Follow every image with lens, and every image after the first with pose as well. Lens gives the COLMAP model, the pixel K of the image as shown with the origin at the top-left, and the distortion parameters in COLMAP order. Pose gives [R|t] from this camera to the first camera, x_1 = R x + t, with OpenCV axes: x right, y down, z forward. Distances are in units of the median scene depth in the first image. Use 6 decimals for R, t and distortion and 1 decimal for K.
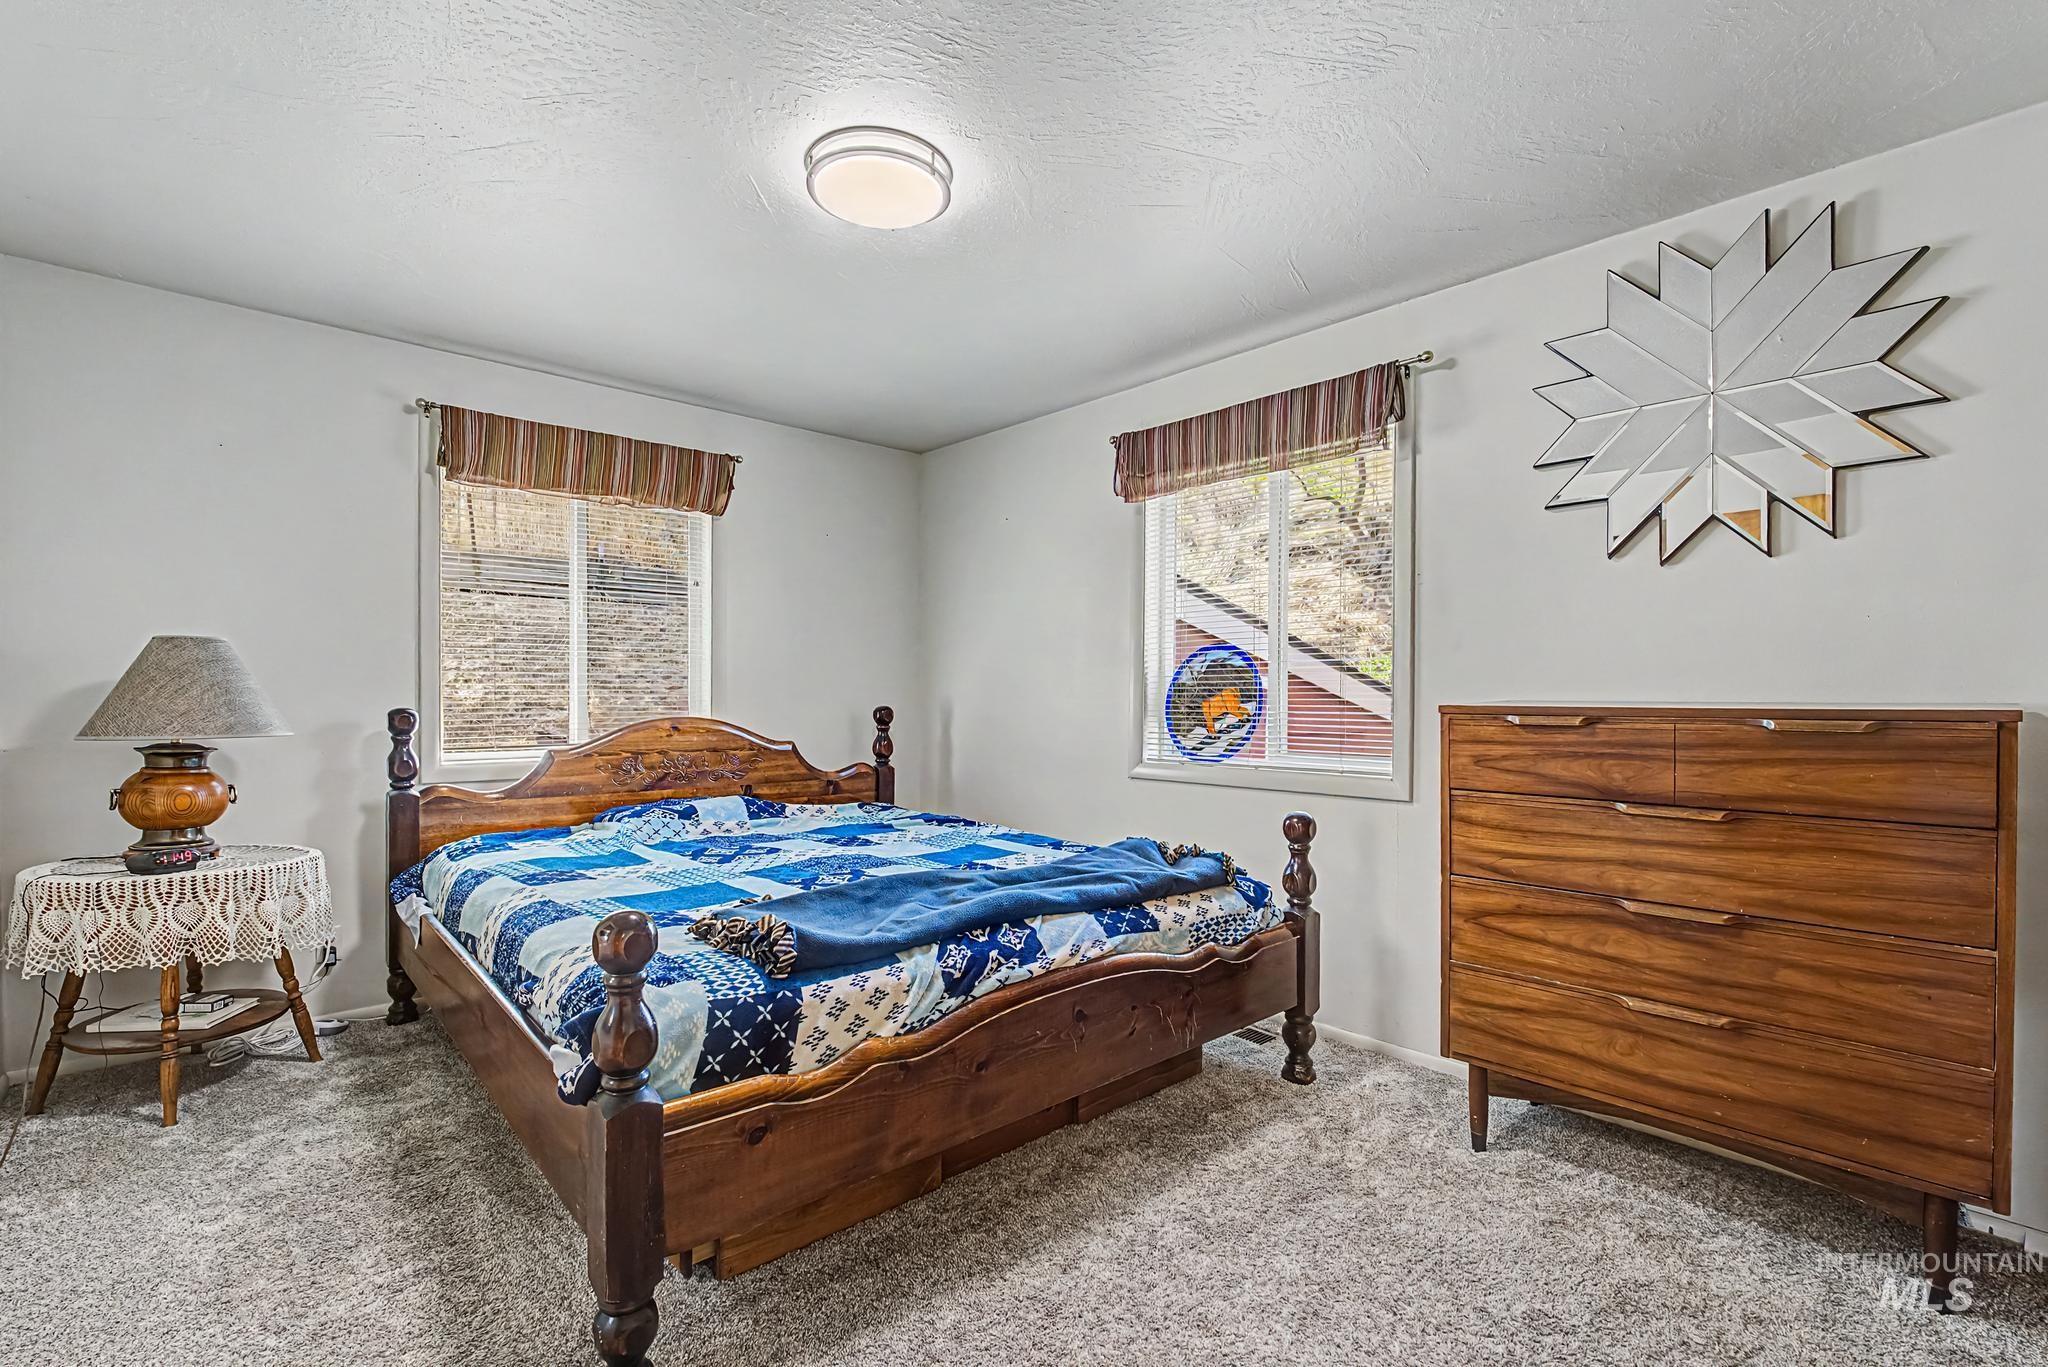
lens RADIAL K [[905.7, 0, 1024.0], [0, 905.7, 683.5], [0, 0, 1]] dist [-0.001947, -0.000417]
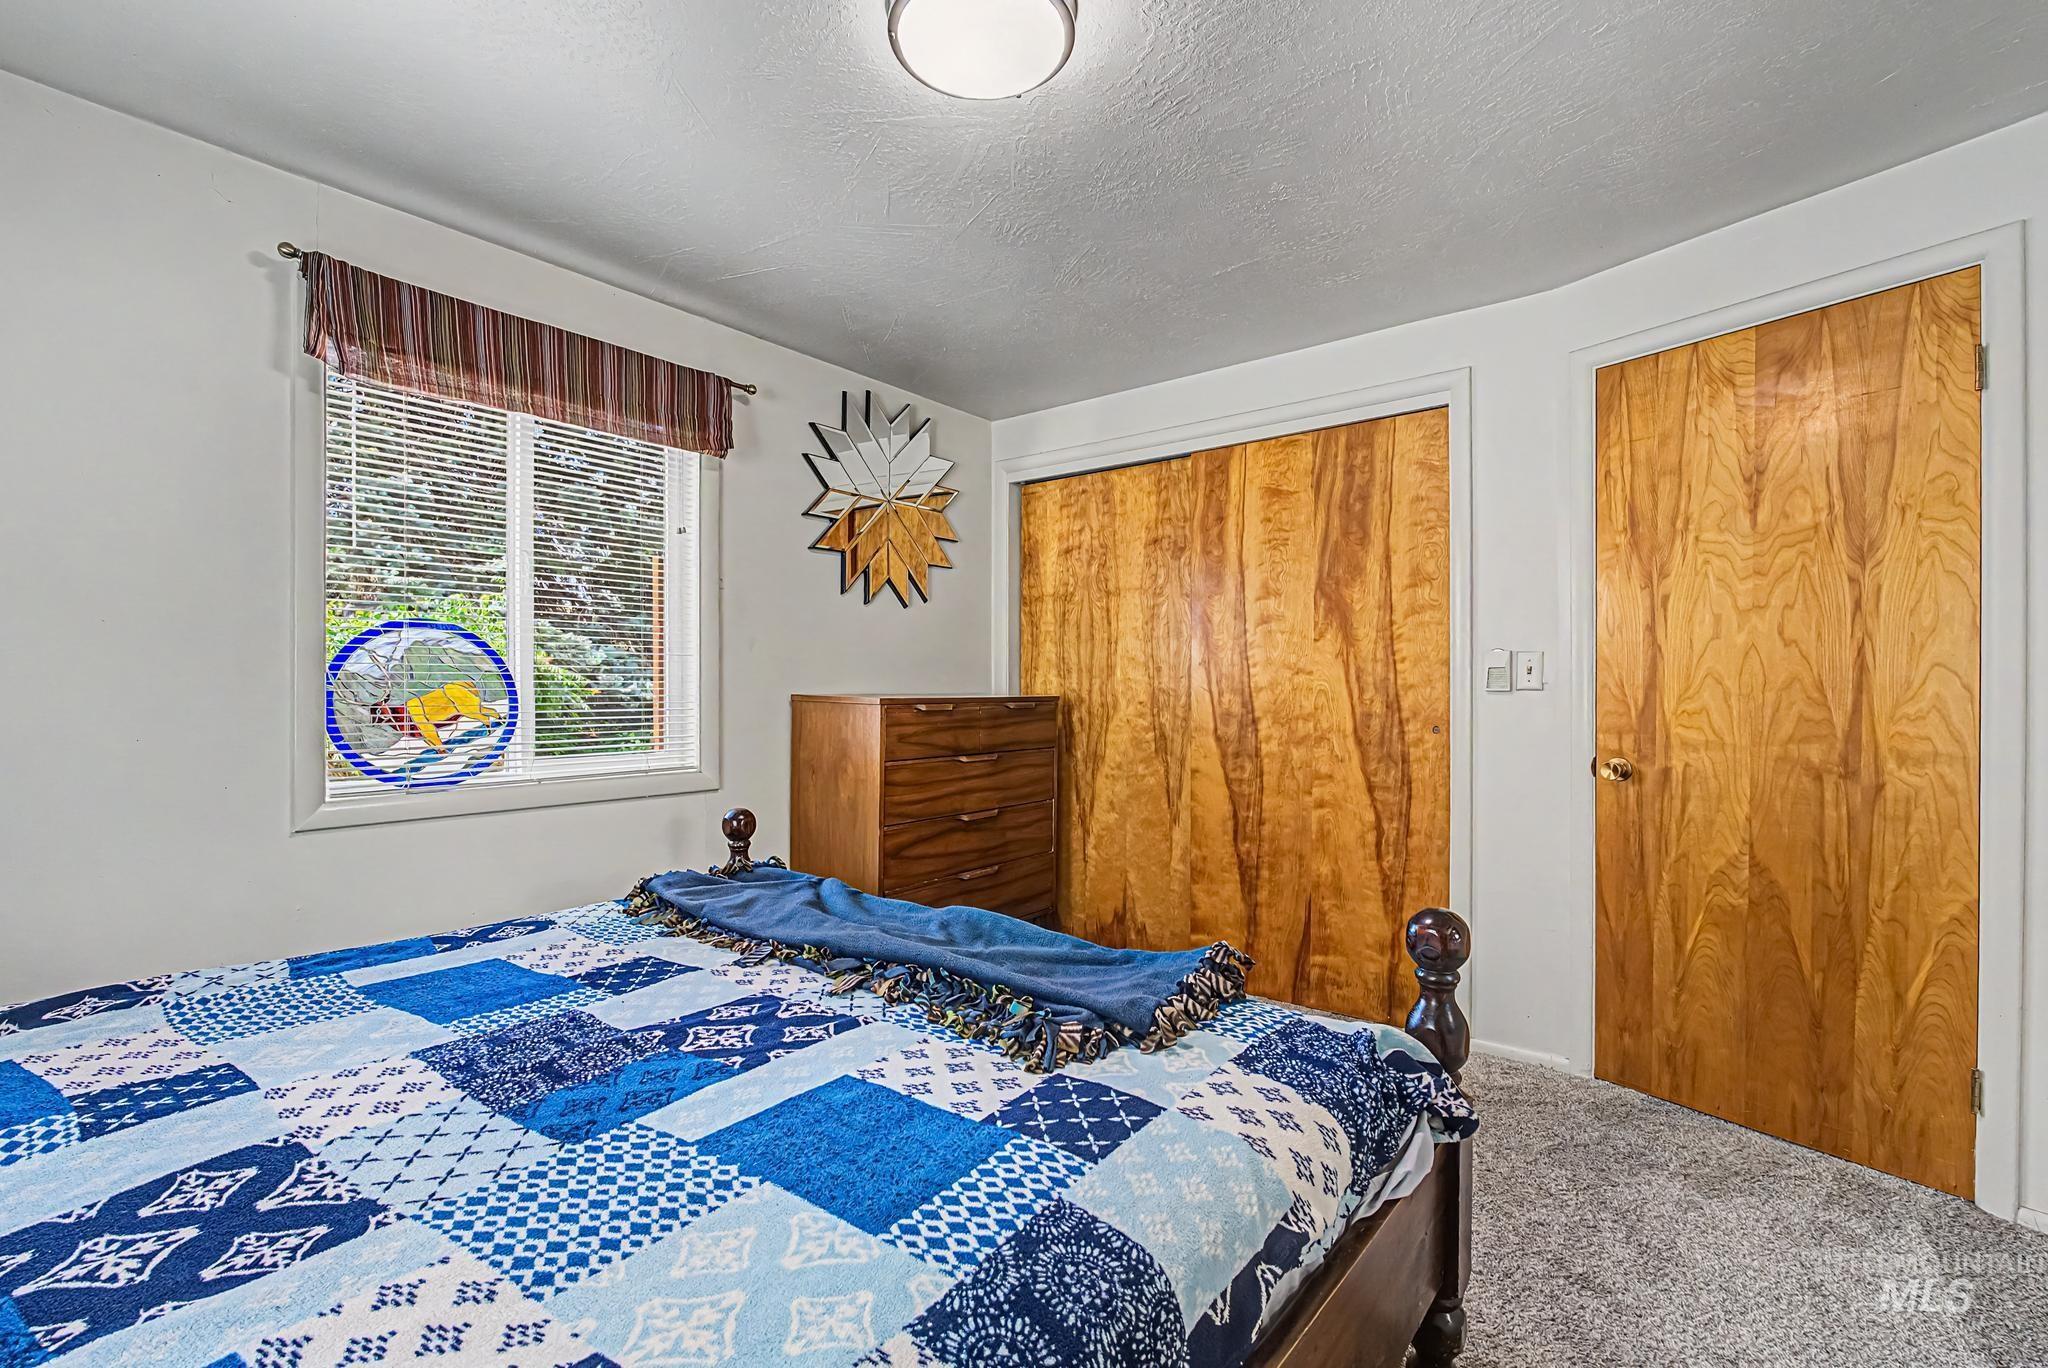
lens RADIAL K [[905.7, 0, 1024.0], [0, 905.7, 684.0], [0, 0, 1]] dist [-0.001947, -0.000417]
pose [[-0.128737, 0.004481, 0.991669, -0.686573], [-0.010600, 0.999926, -0.005895, 0.007484], [-0.991622, -0.011270, -0.128680, 0.777457]]
